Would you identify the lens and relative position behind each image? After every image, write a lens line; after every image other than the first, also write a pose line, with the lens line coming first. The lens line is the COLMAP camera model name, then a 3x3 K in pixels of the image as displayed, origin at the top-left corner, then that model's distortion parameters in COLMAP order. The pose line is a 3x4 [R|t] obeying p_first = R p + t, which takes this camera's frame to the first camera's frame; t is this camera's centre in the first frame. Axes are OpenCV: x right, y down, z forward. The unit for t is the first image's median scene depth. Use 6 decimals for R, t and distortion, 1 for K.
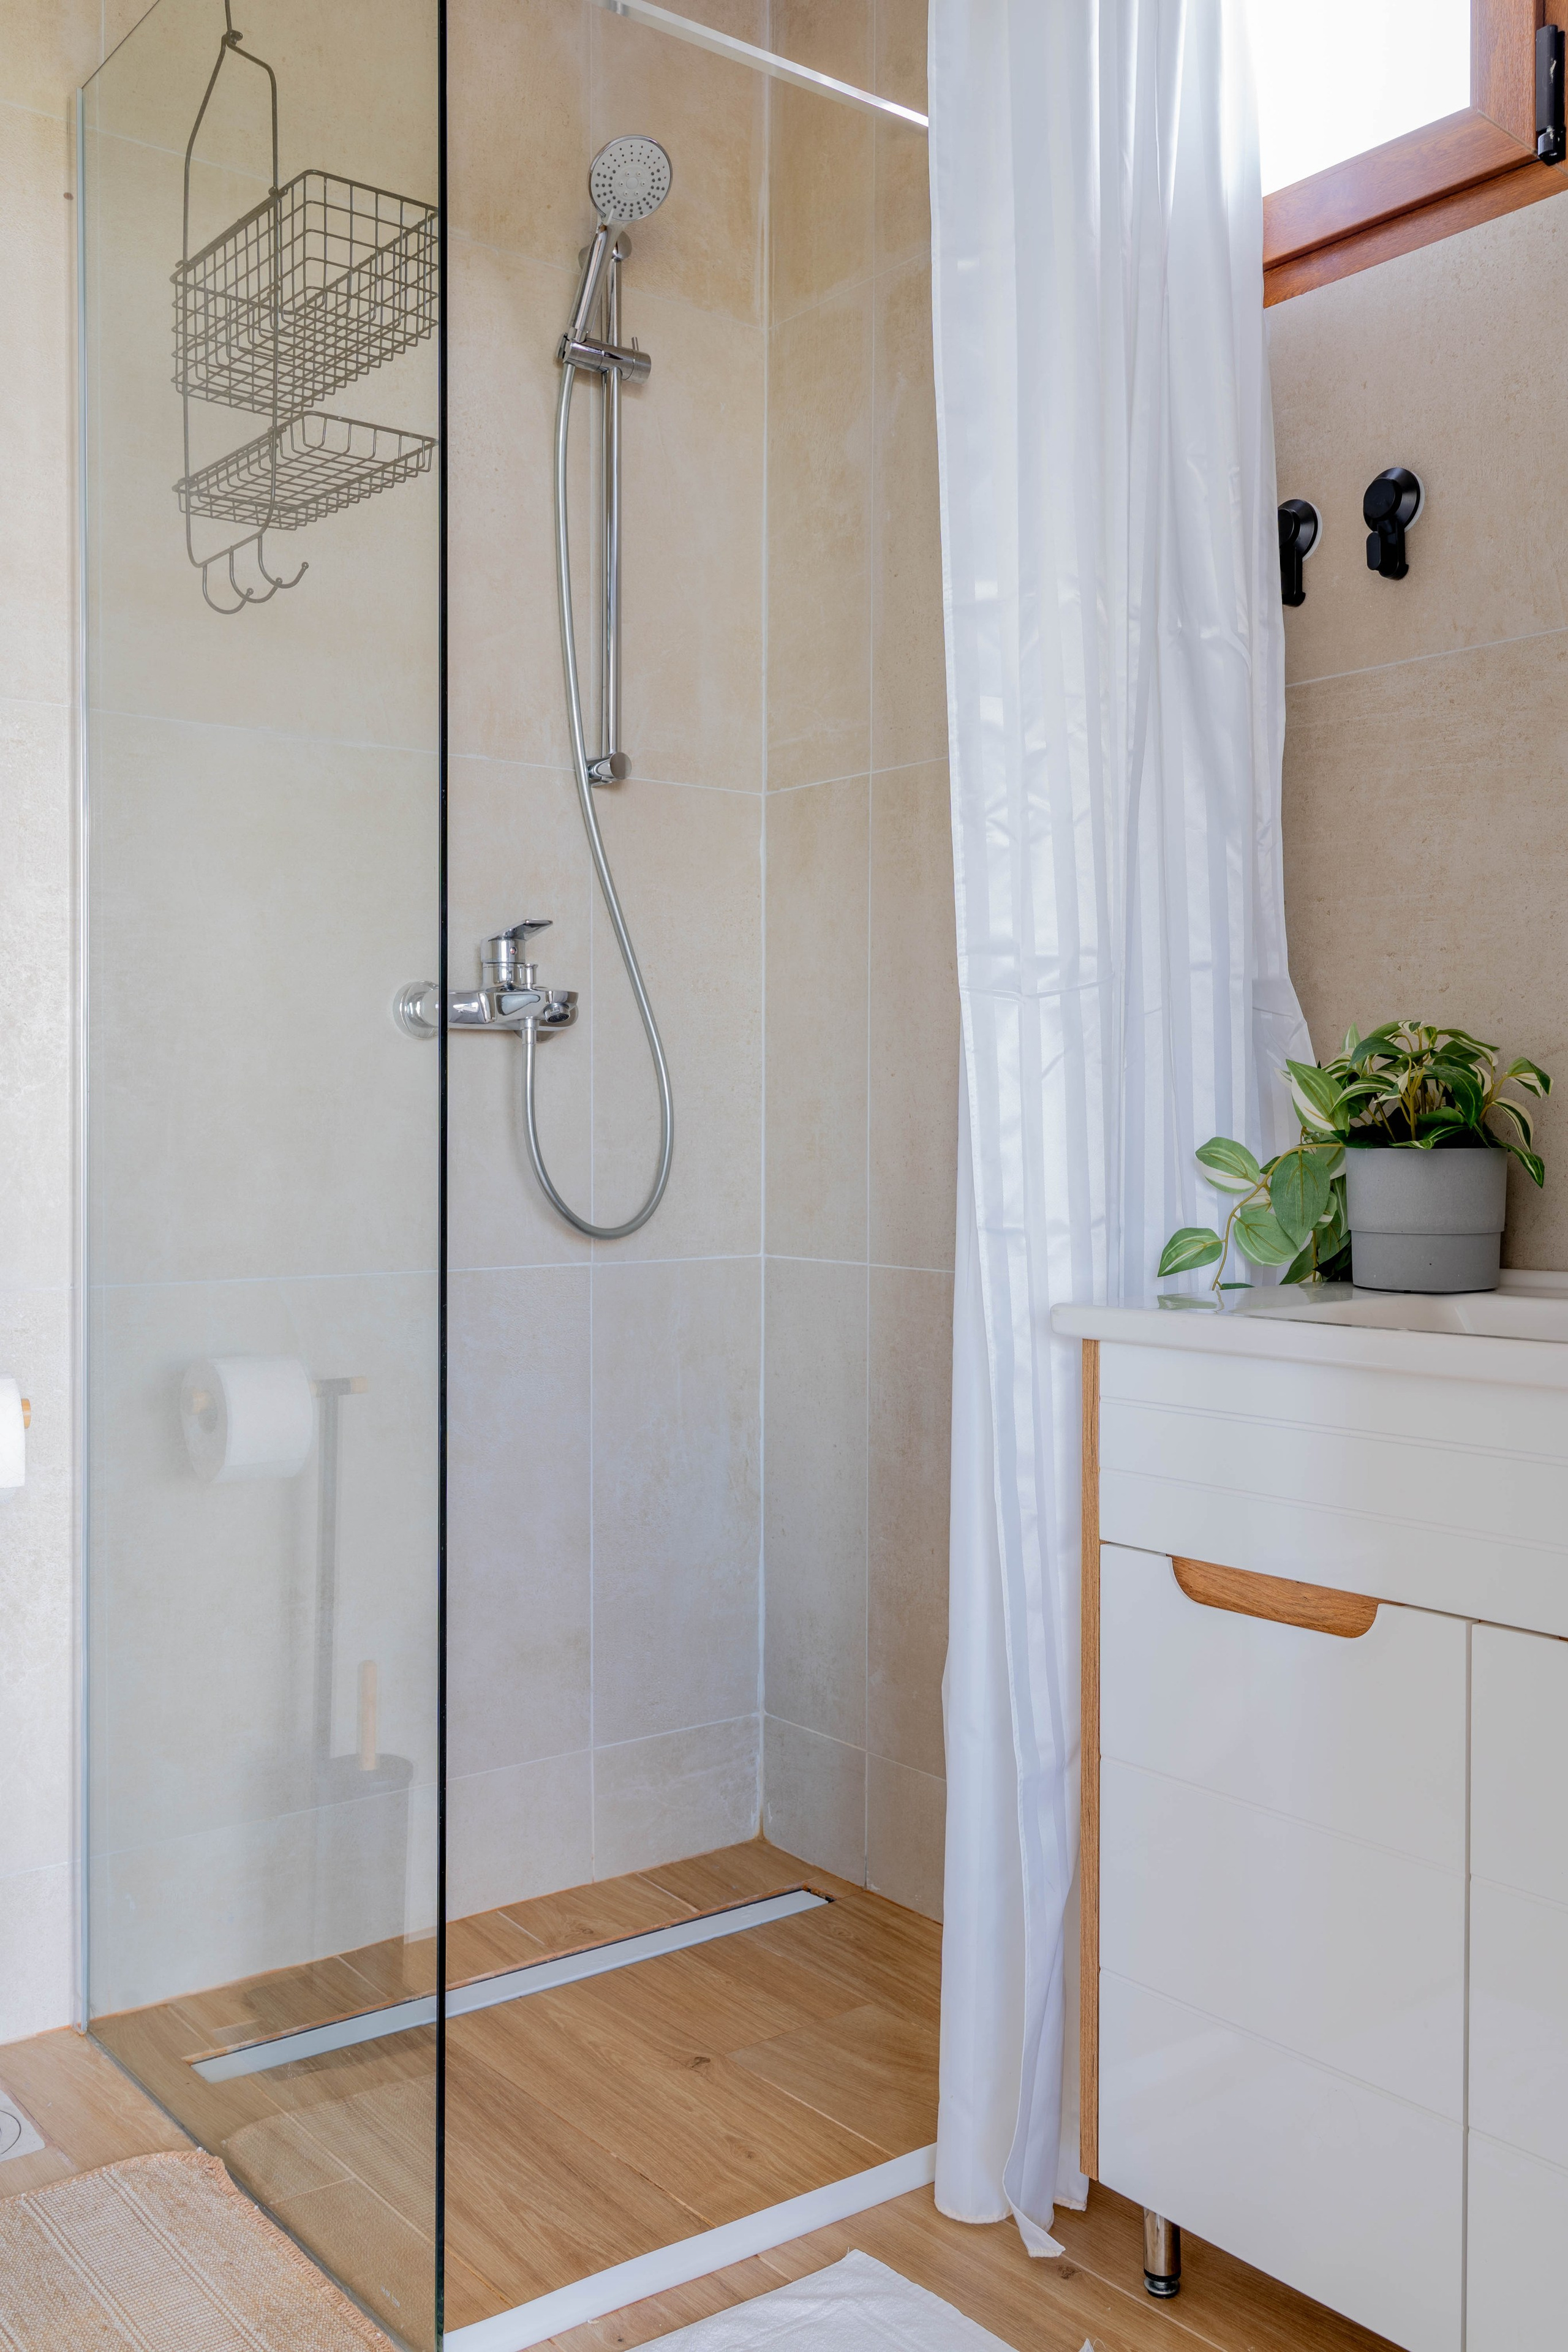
lens RADIAL K [[2090.2, 0, 784.0], [0, 2090.2, 1176.0], [0, 0, 1]] dist [-0.007010, 0.000476]
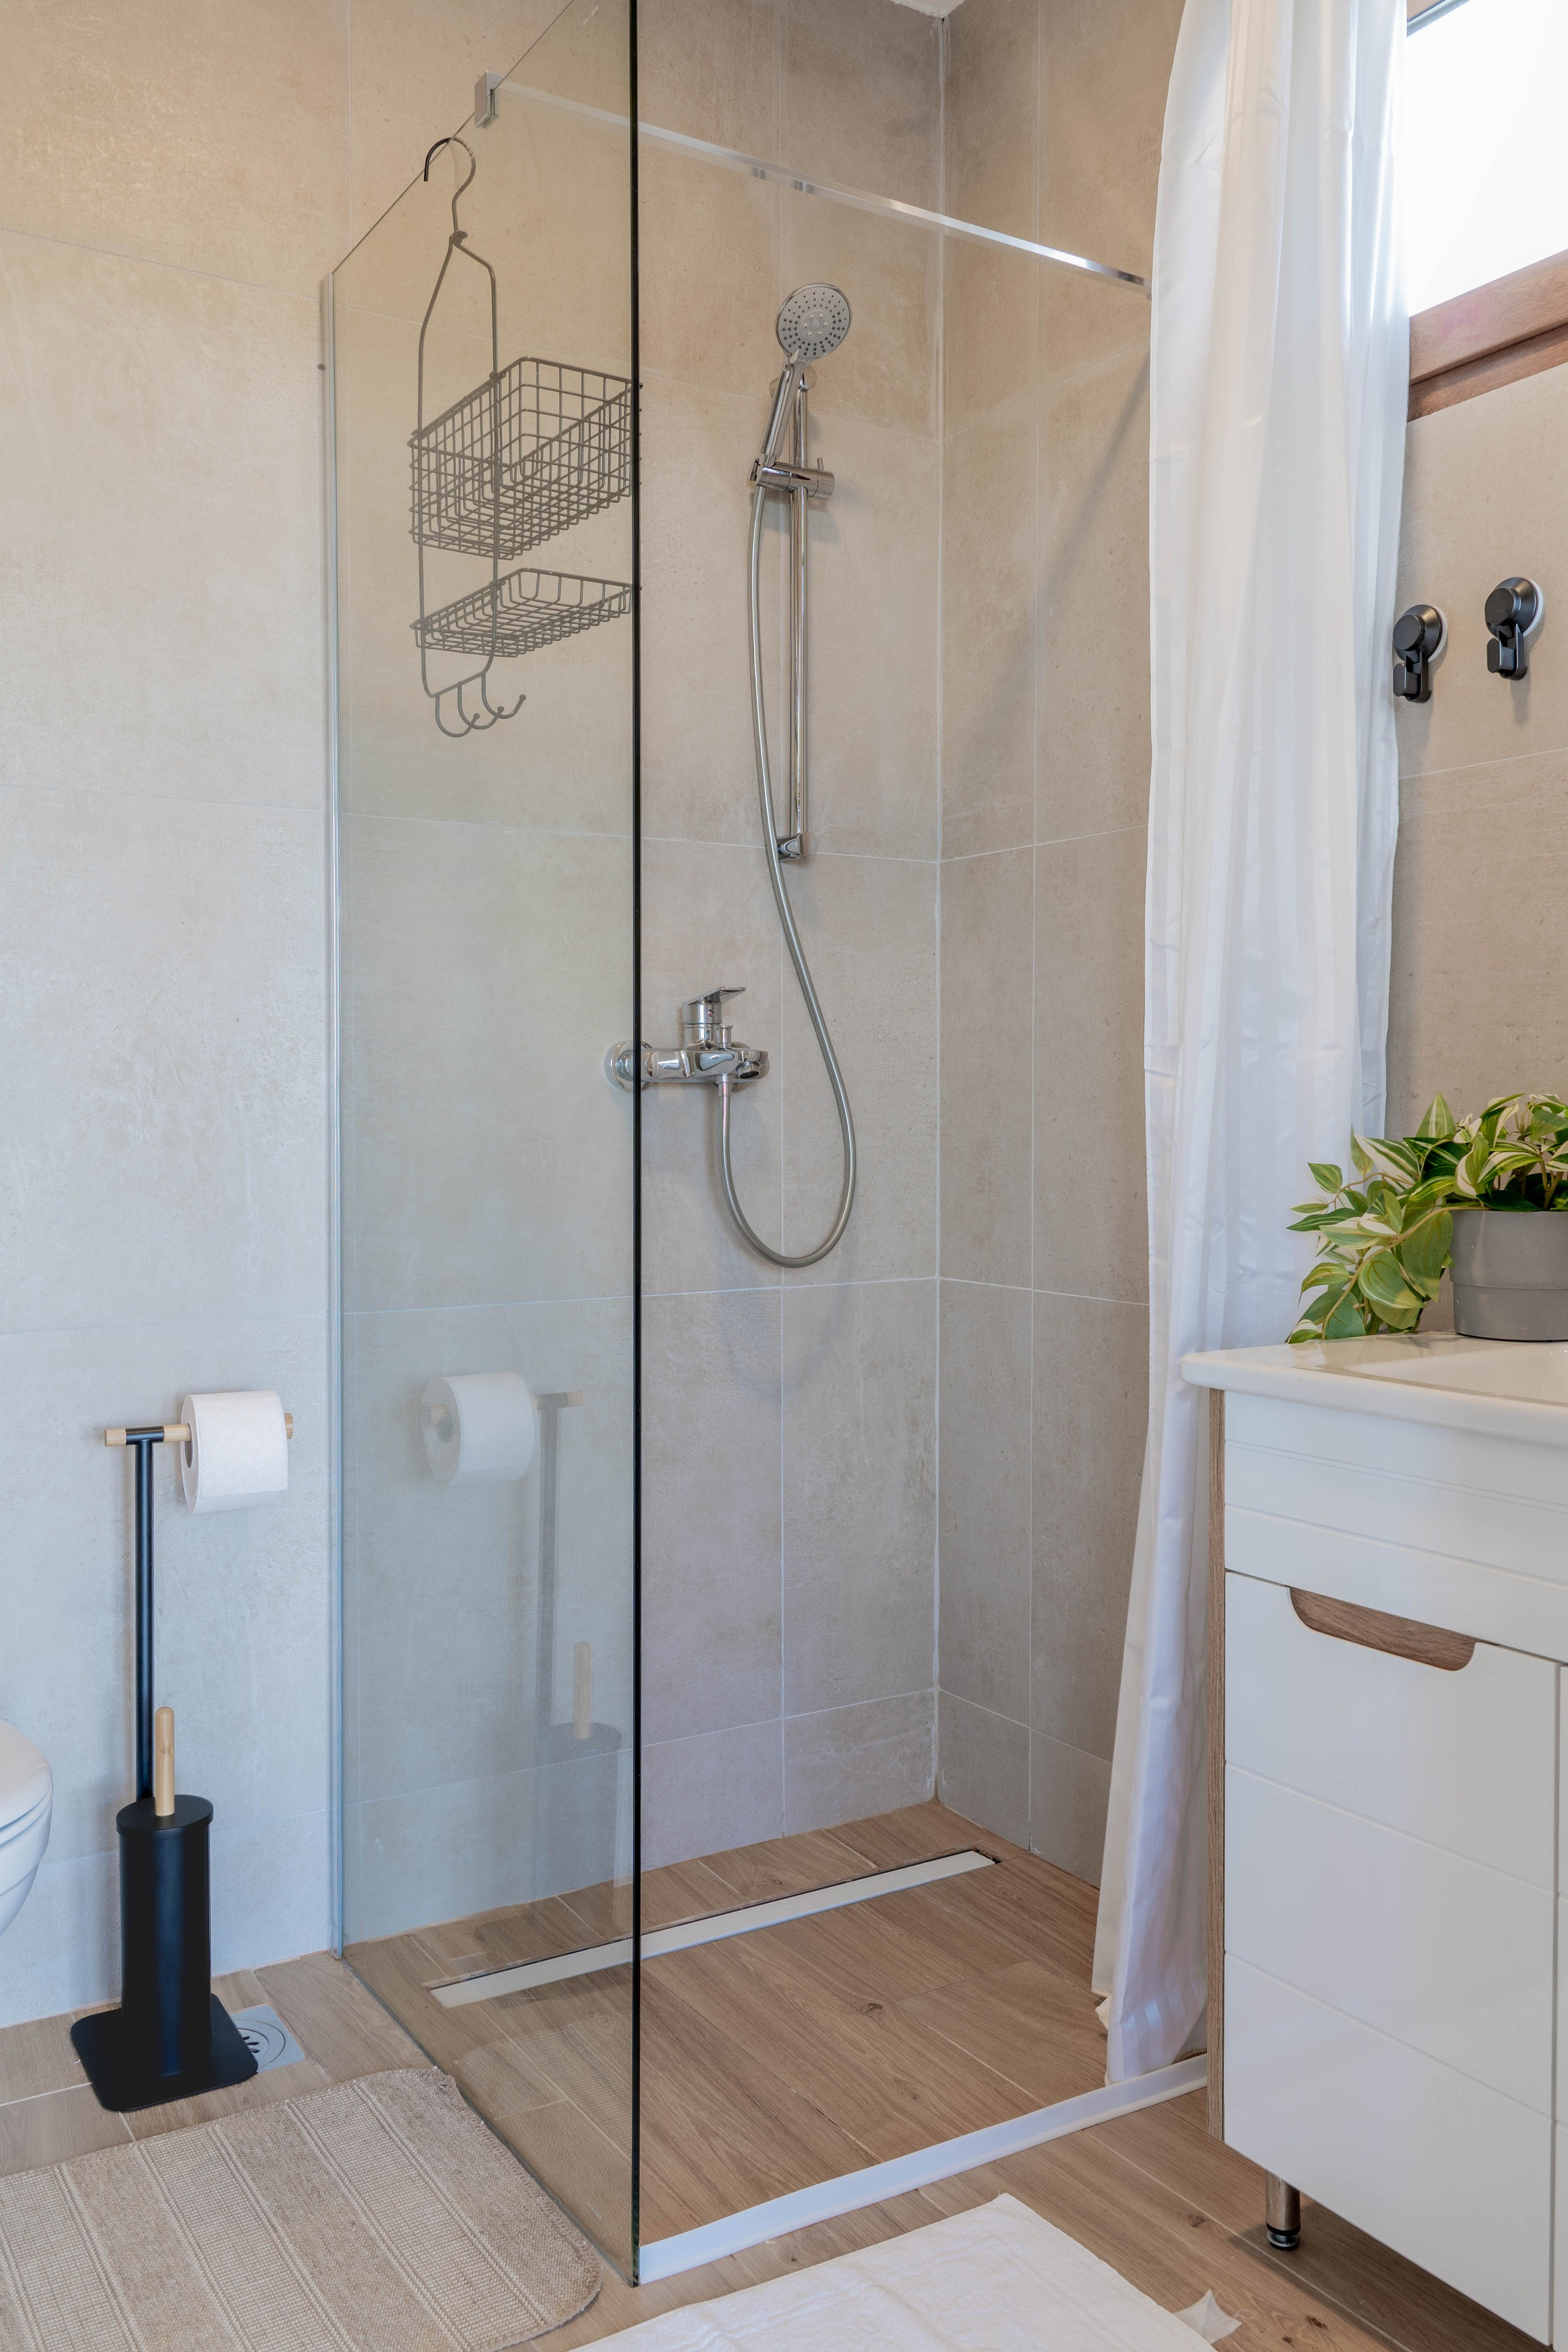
lens RADIAL K [[1940.2, 0, 784.0], [0, 1940.2, 1176.0], [0, 0, 1]] dist [-0.005973, 0.008451]
pose [[0.994606, 0.003164, -0.103675, 0.019402], [-0.001688, 0.999896, 0.014320, -0.038686], [0.103709, -0.014068, 0.994508, -0.035118]]
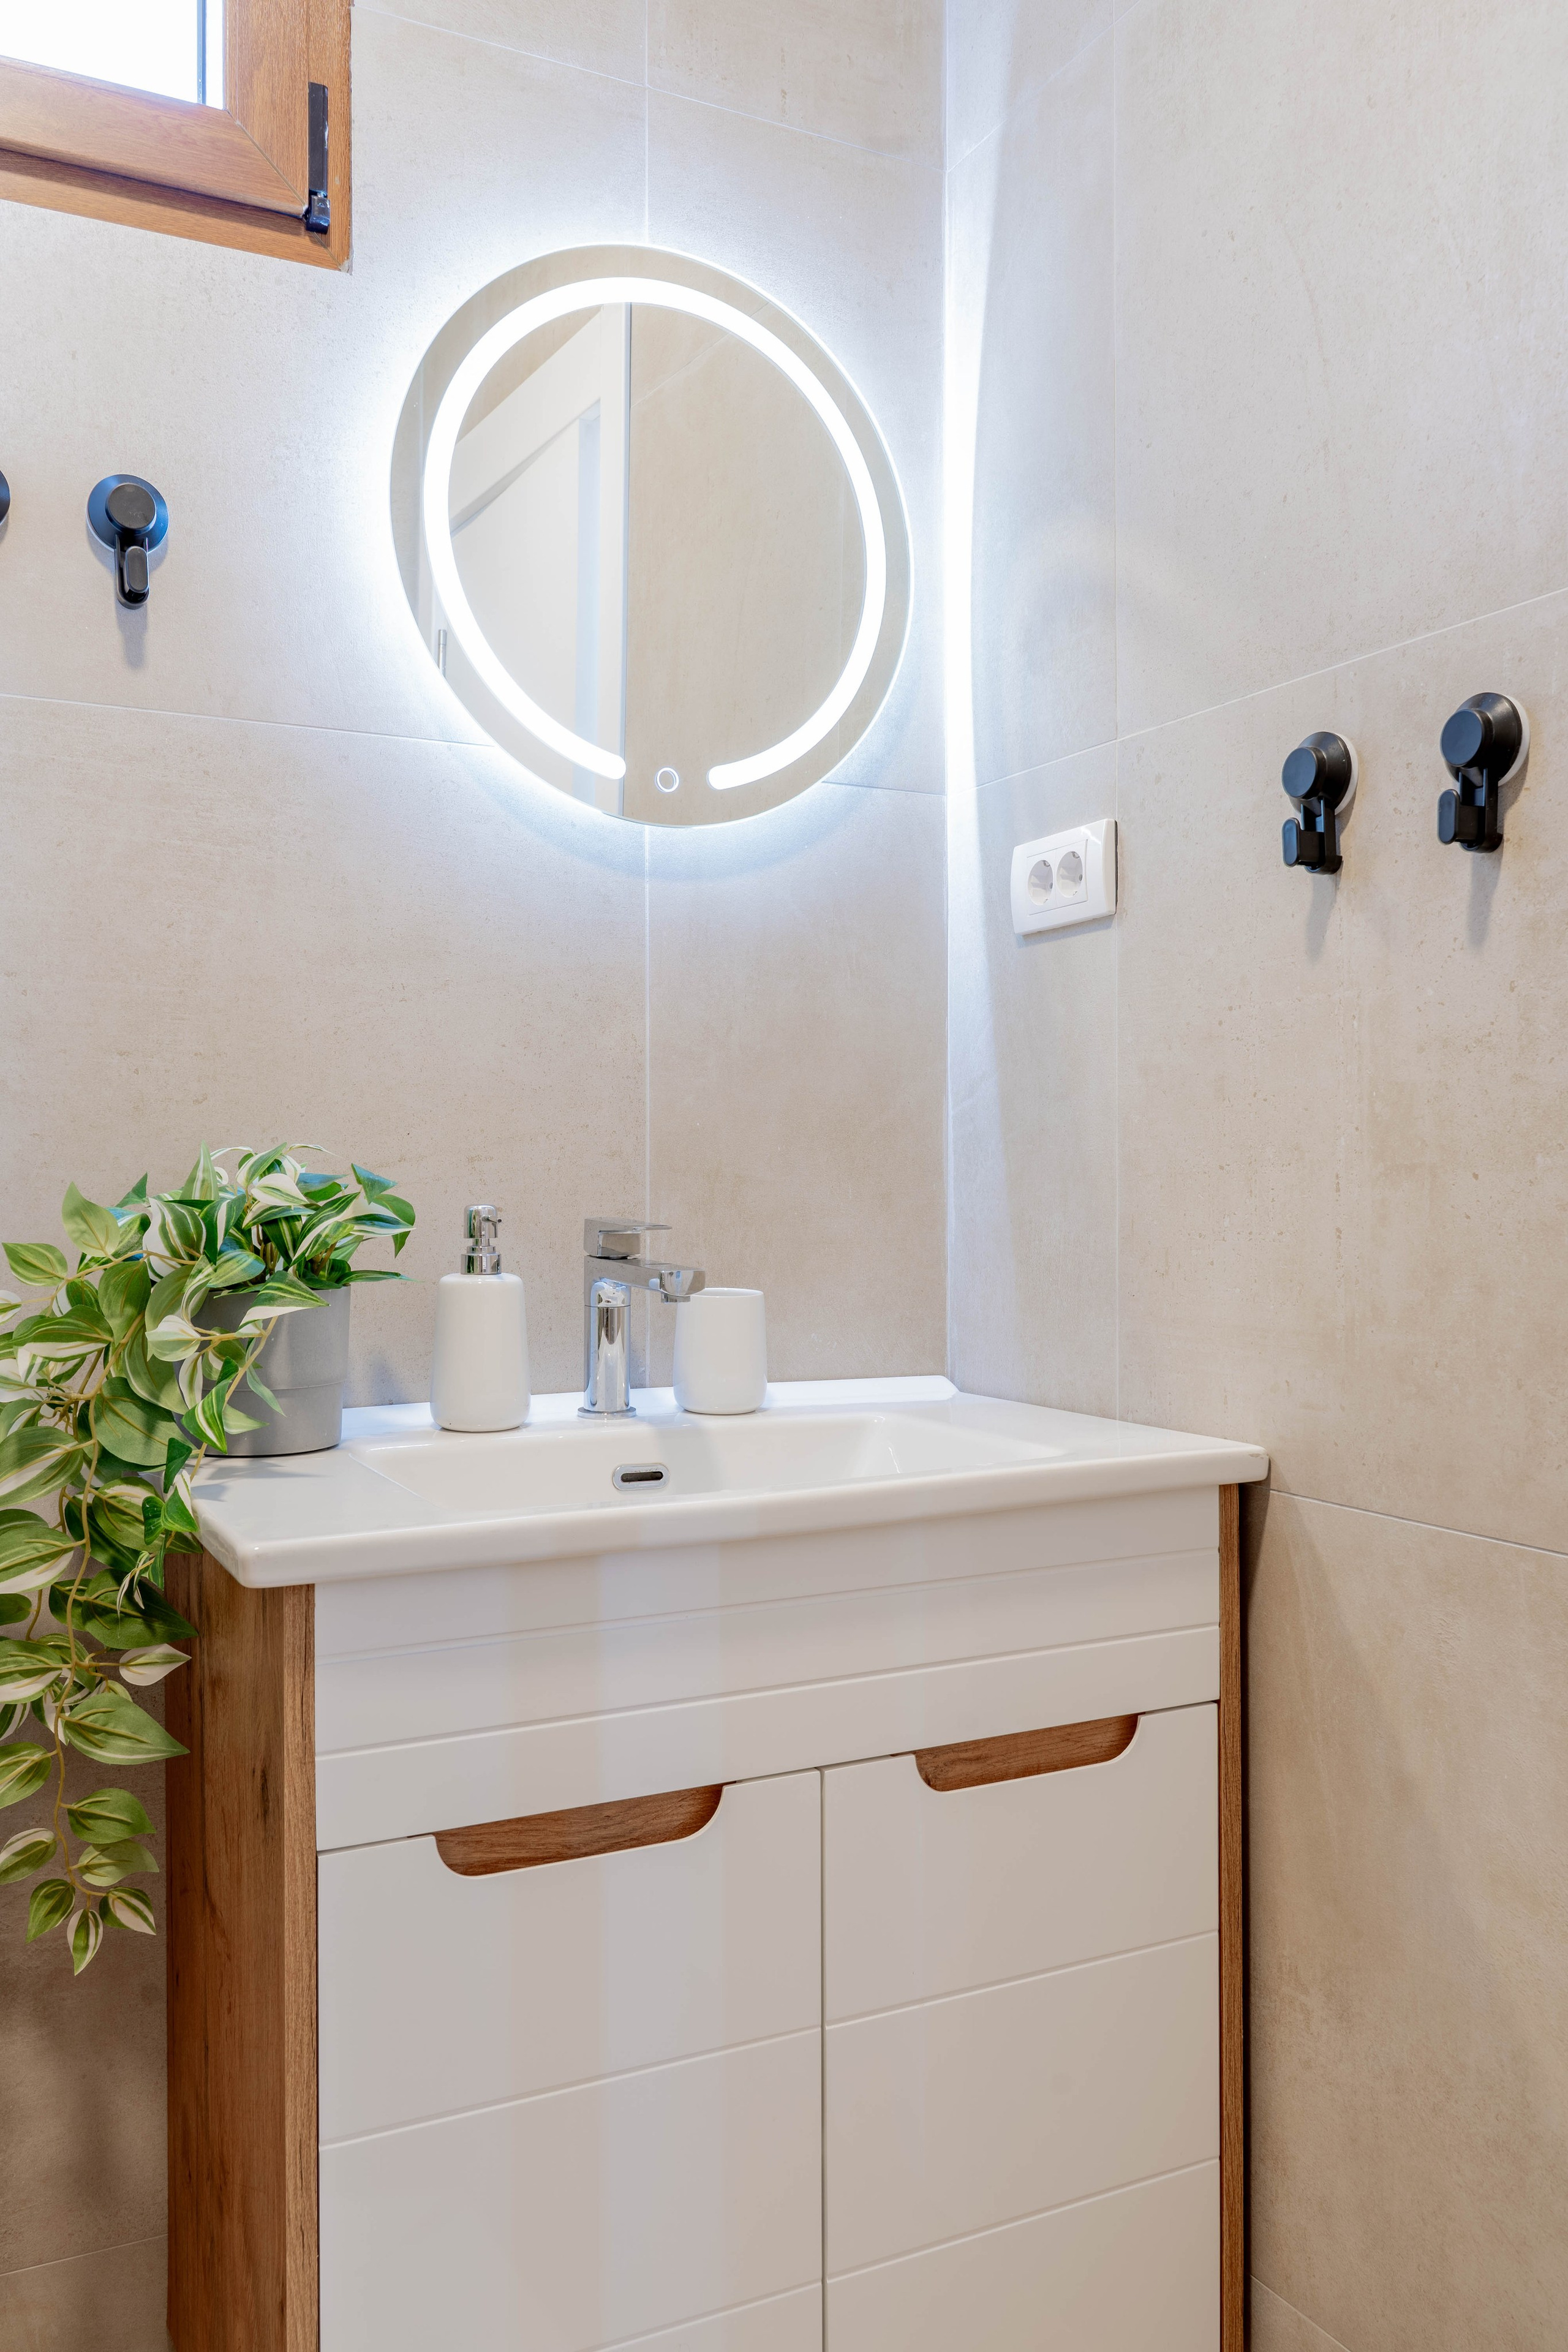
lens RADIAL K [[1940.2, 0, 784.0], [0, 1940.2, 1176.0], [0, 0, 1]] dist [-0.005973, 0.008451]
pose [[0.178785, -0.003871, 0.983881, -0.386499], [0.025140, 0.999684, -0.000636, -0.046680], [-0.983567, 0.024849, 0.178825, 0.555960]]
